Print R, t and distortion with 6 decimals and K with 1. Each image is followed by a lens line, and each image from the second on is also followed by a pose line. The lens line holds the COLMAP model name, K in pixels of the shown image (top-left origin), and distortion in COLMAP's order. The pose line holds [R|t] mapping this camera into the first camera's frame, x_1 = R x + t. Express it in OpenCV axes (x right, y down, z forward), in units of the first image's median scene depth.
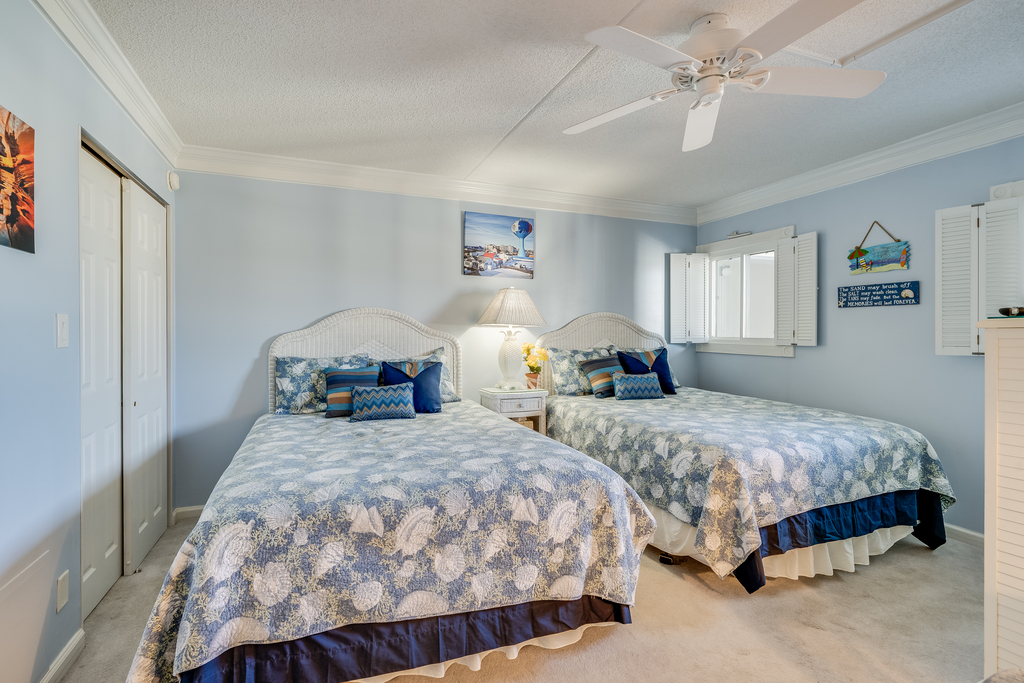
lens RADIAL K [[479.3, 0, 512.3], [0, 479.3, 337.7], [0, 0, 1]] dist [0.001188, 0.000320]
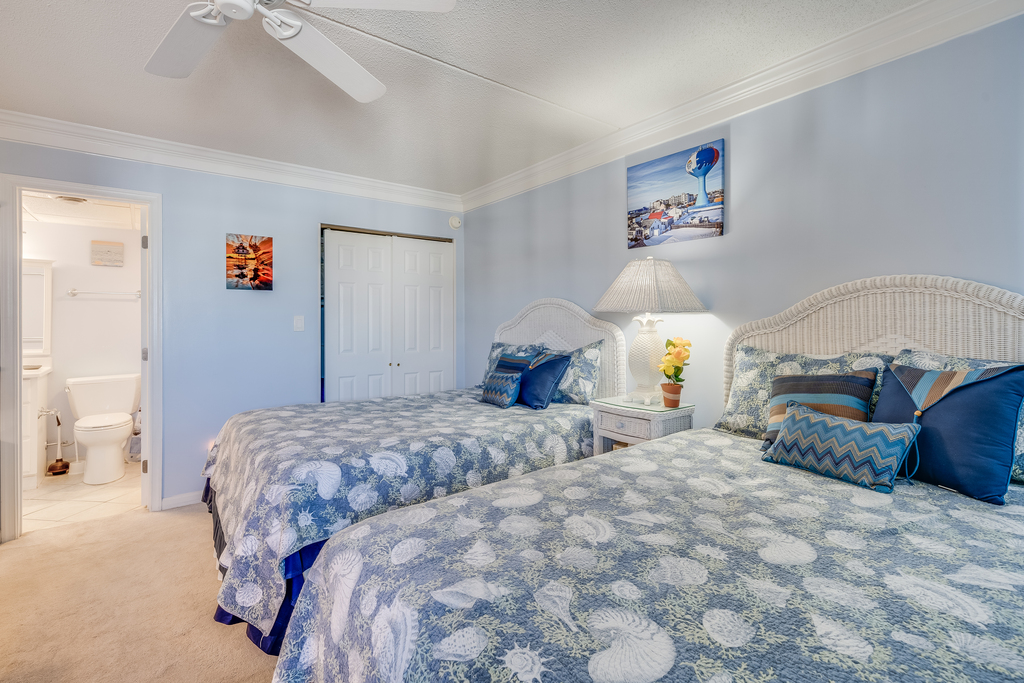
lens RADIAL K [[479.3, 0, 507.3], [0, 479.3, 321.2], [0, 0, 1]] dist [0.001188, 0.000320]
pose [[0.246563, -0.003385, -0.969121, 0.601185], [-0.002335, 0.999989, -0.004087, -0.008224], [0.969124, 0.003271, 0.246552, 0.601272]]
